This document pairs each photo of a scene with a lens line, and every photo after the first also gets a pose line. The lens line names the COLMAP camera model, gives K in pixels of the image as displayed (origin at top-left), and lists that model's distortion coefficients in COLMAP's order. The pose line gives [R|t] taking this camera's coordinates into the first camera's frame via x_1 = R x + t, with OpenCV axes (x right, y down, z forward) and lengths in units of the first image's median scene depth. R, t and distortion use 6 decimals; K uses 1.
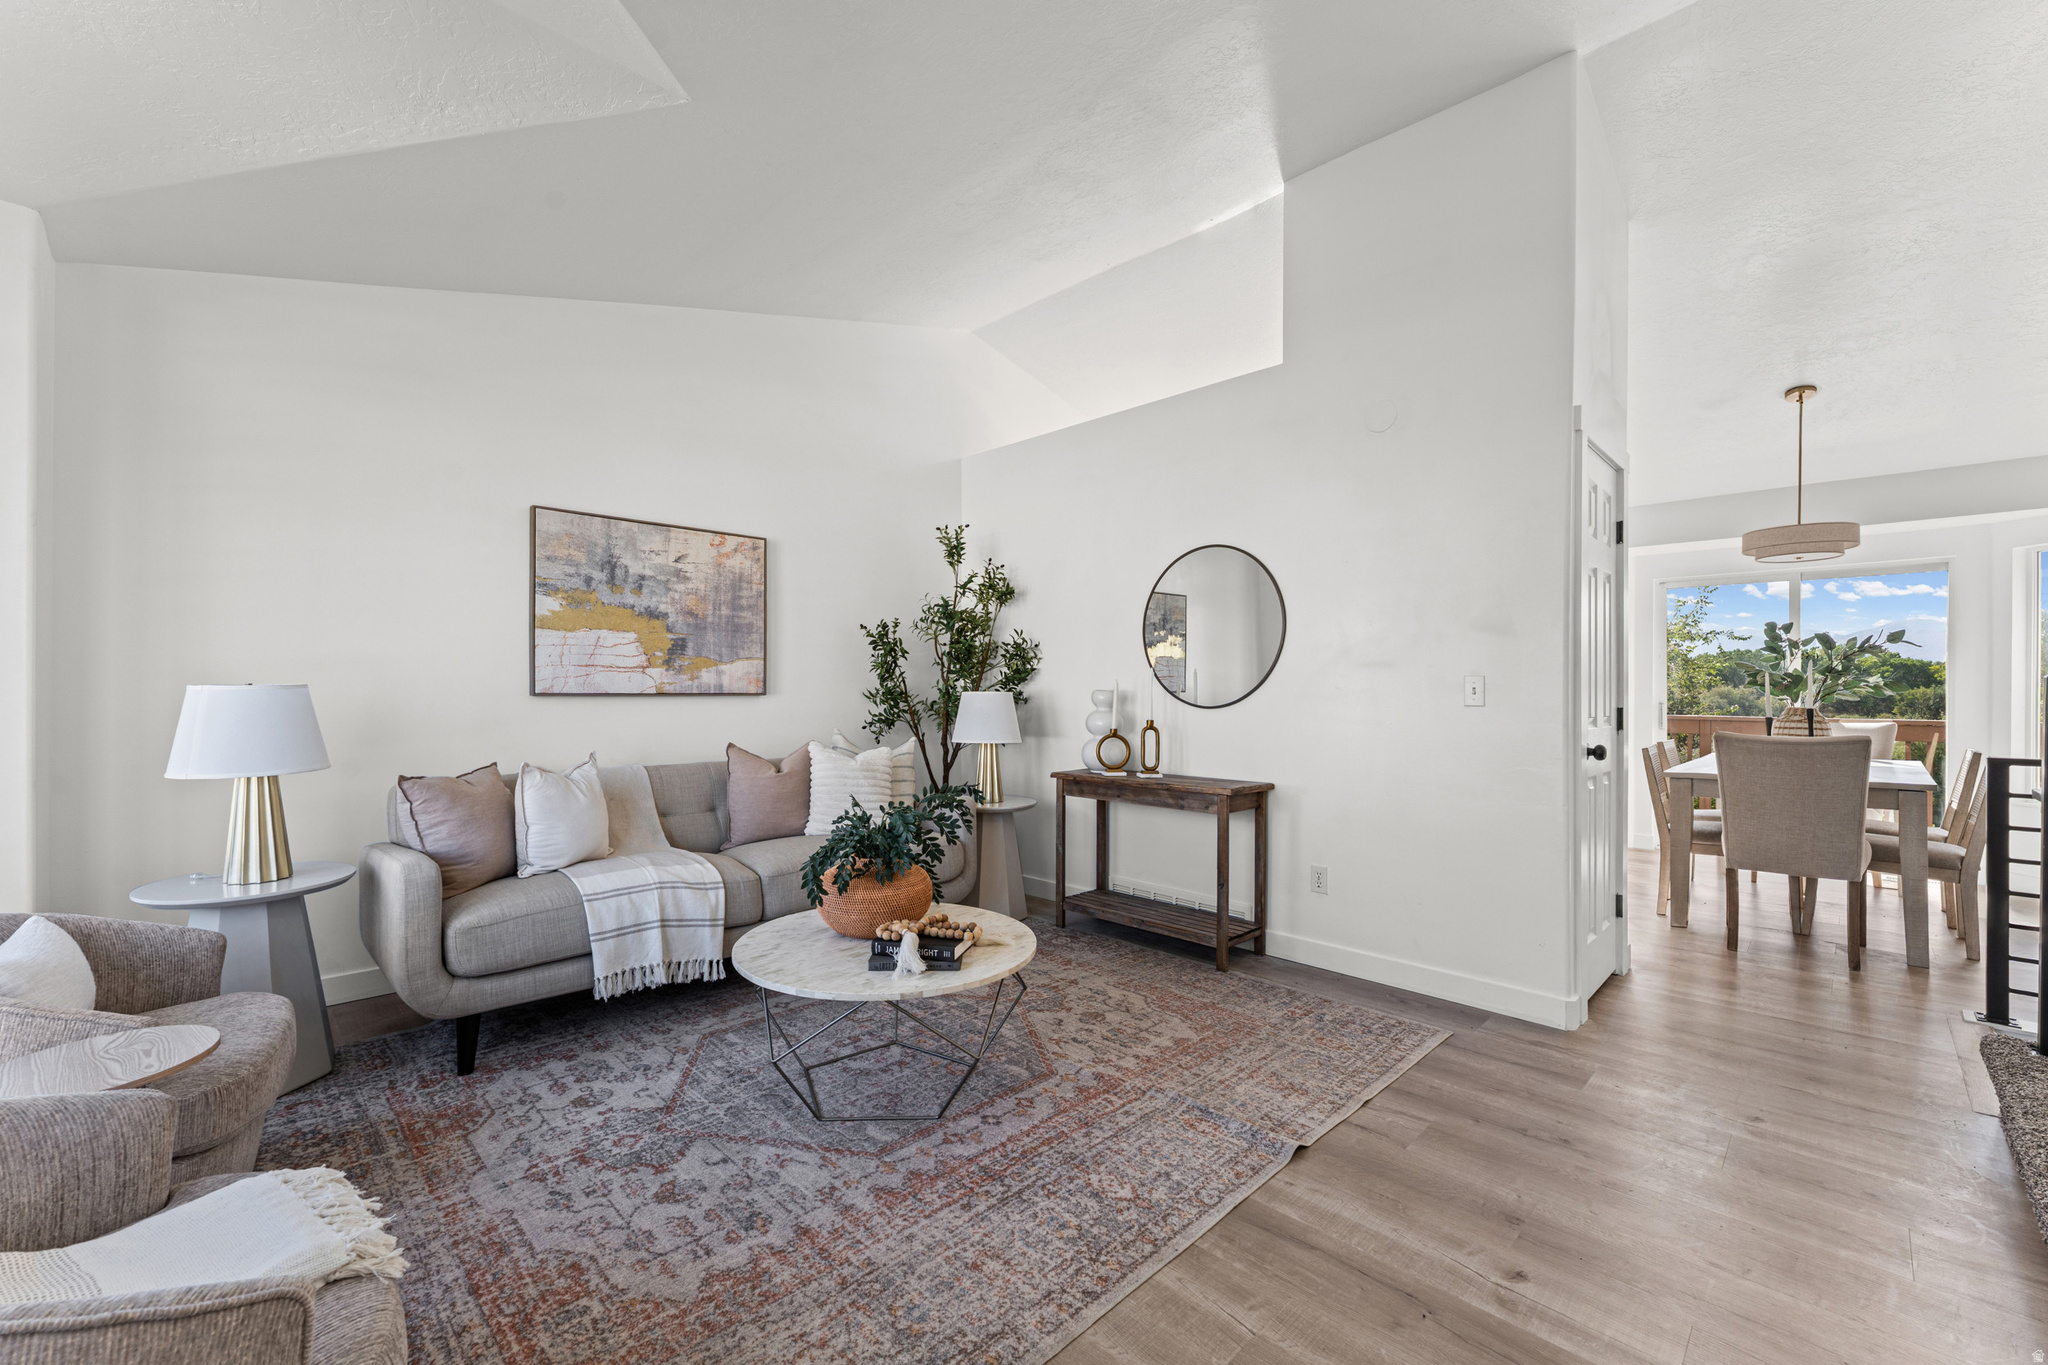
lens RADIAL K [[815.9, 0, 1014.5], [0, 815.9, 690.5], [0, 0, 1]] dist [0.000501, -0.000119]
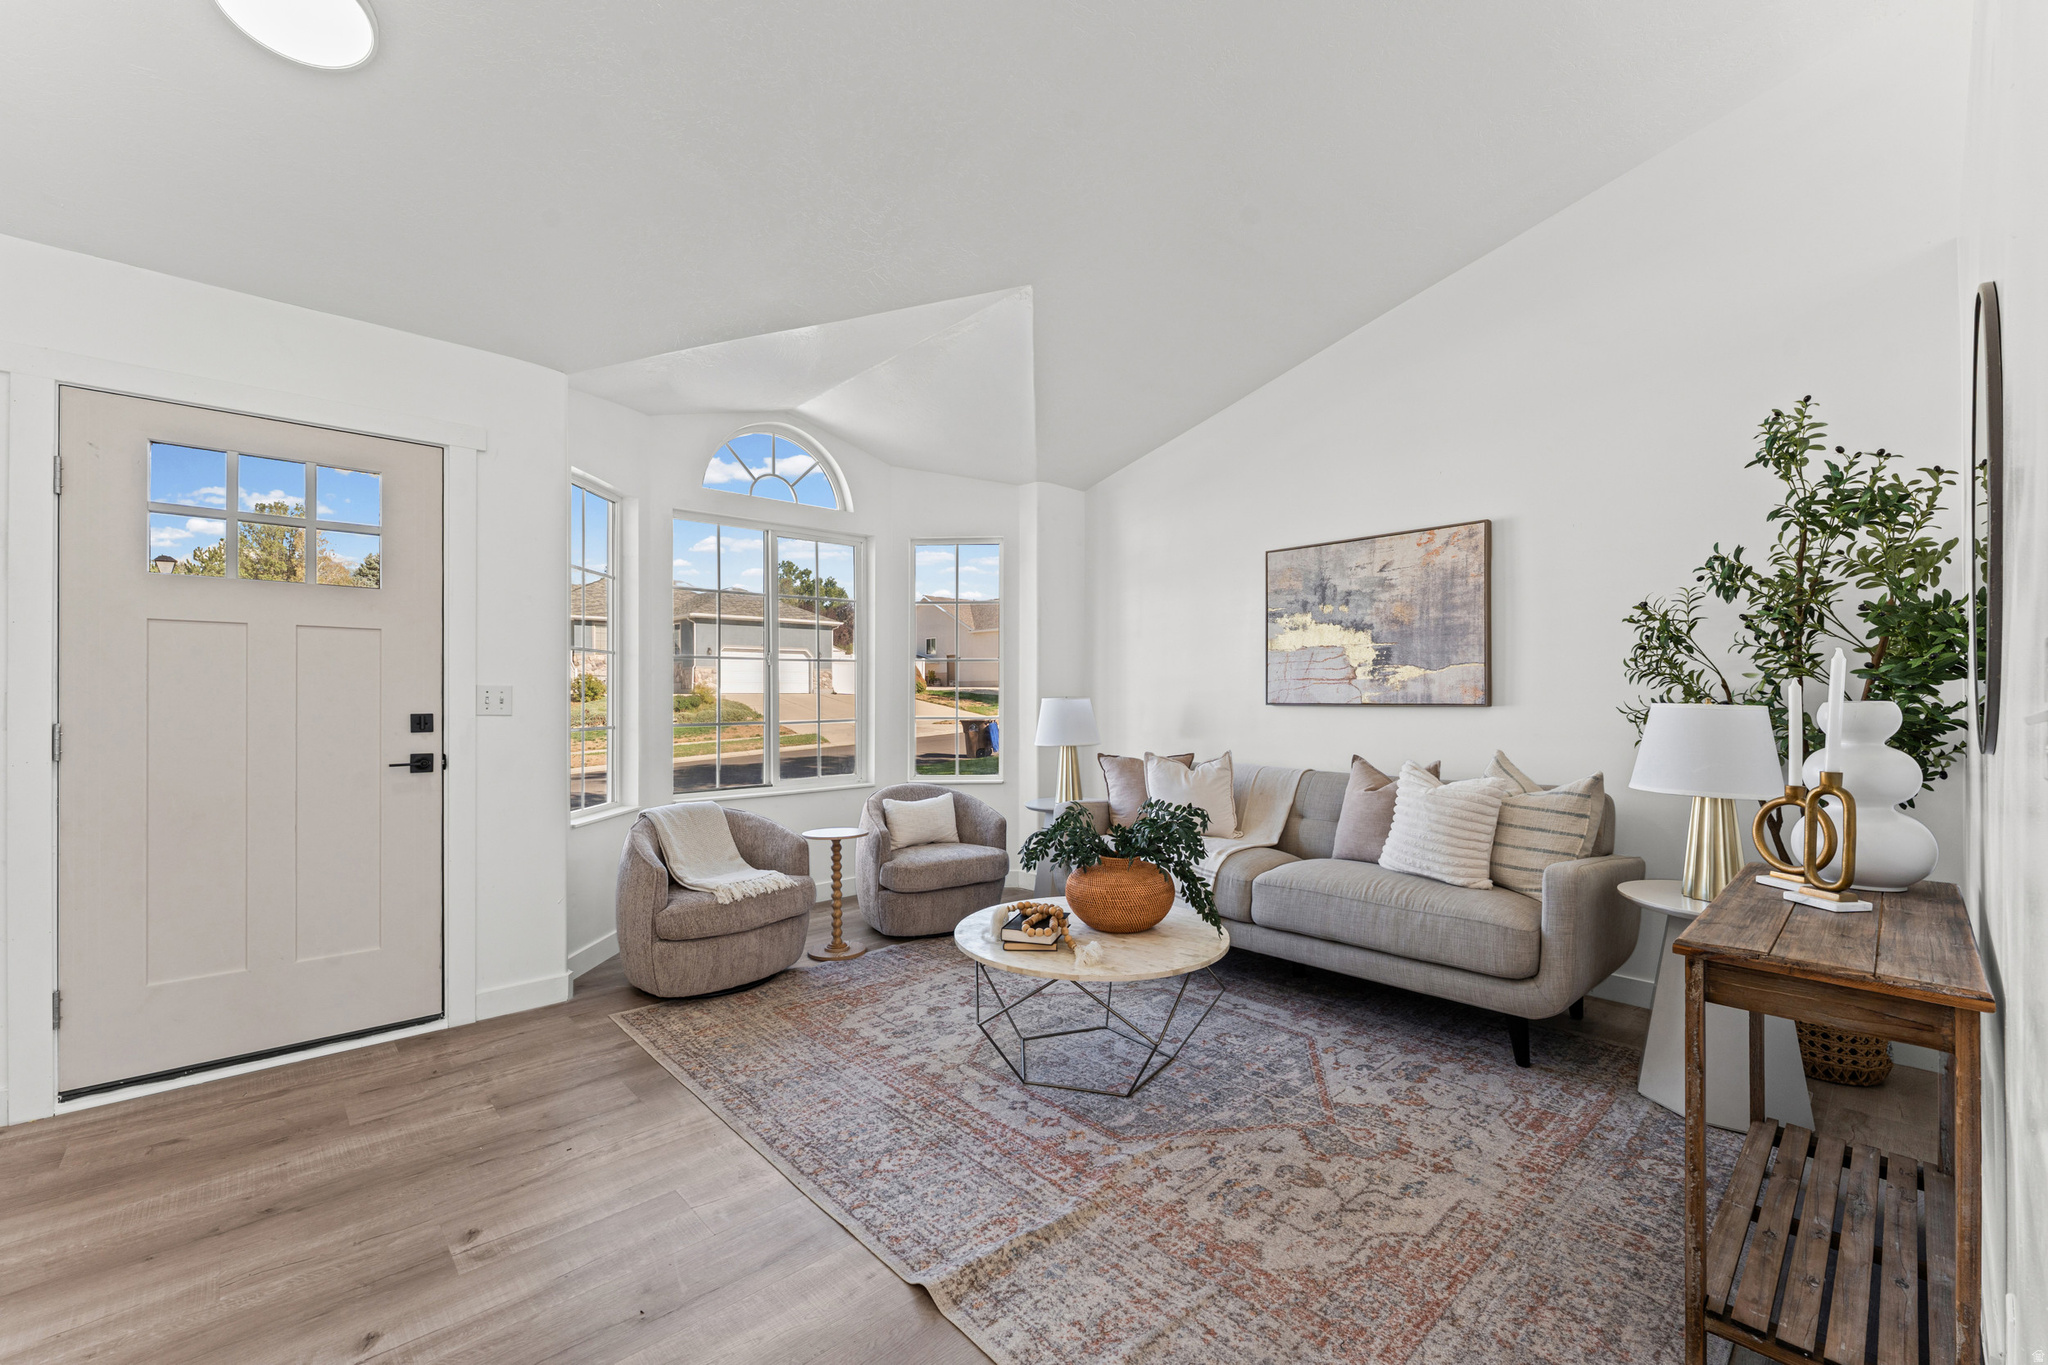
lens RADIAL K [[815.9, 0, 1013.6], [0, 815.9, 689.4], [0, 0, 1]] dist [0.000501, -0.000119]
pose [[-0.010439, -0.013401, -0.999856, 0.752803], [-0.001461, 0.999909, -0.013386, 0.000216], [0.999944, 0.001321, -0.010457, 0.727596]]
